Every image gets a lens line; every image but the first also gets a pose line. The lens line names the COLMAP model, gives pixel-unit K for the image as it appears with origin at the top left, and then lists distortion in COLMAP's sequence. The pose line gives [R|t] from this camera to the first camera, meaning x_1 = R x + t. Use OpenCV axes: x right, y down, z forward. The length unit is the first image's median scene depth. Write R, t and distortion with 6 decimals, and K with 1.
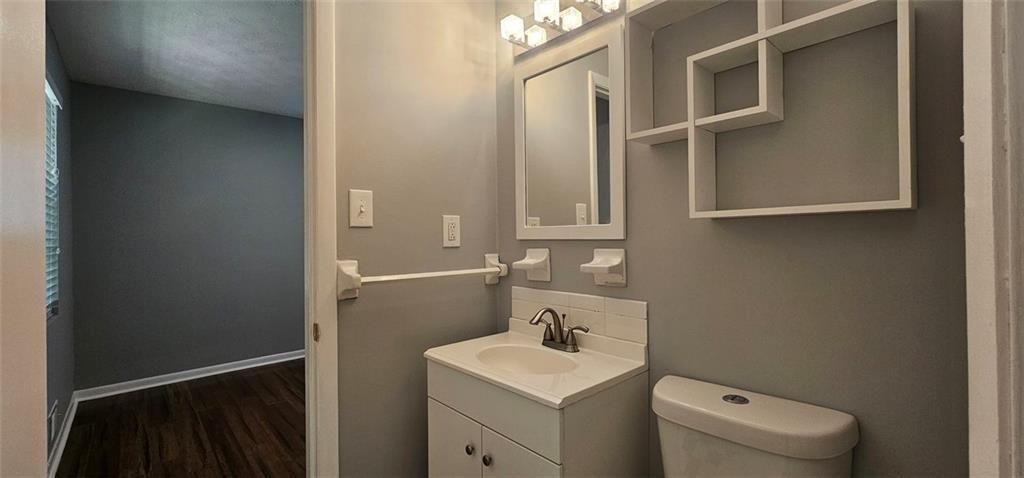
lens RADIAL K [[415.6, 0, 512.7], [0, 415.6, 236.4], [0, 0, 1]] dist [0.001419, -0.000088]
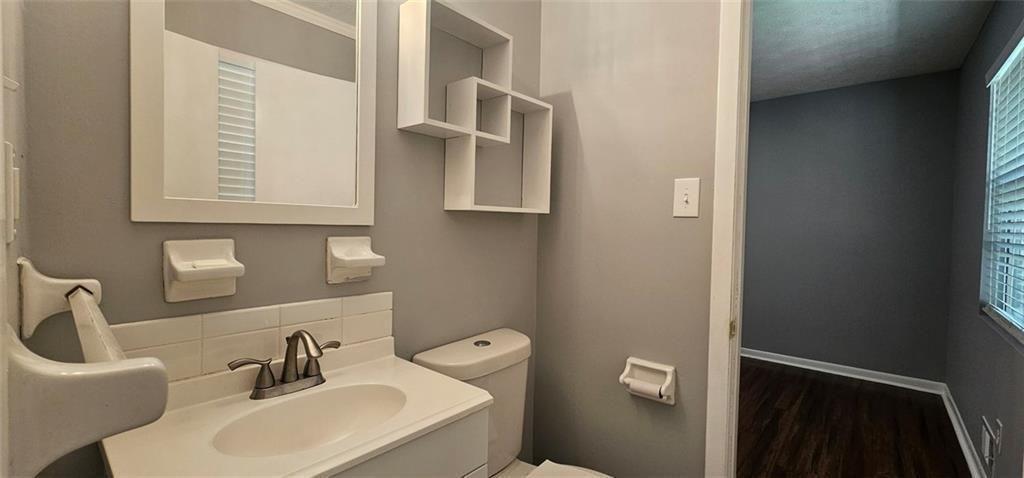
lens RADIAL K [[415.6, 0, 512.7], [0, 415.6, 236.4], [0, 0, 1]] dist [0.001419, -0.000088]
pose [[-0.113838, -0.021511, 0.993266, -0.637286], [-0.023595, 0.999542, 0.018942, 0.006228], [-0.993219, -0.021280, -0.114294, 0.809550]]
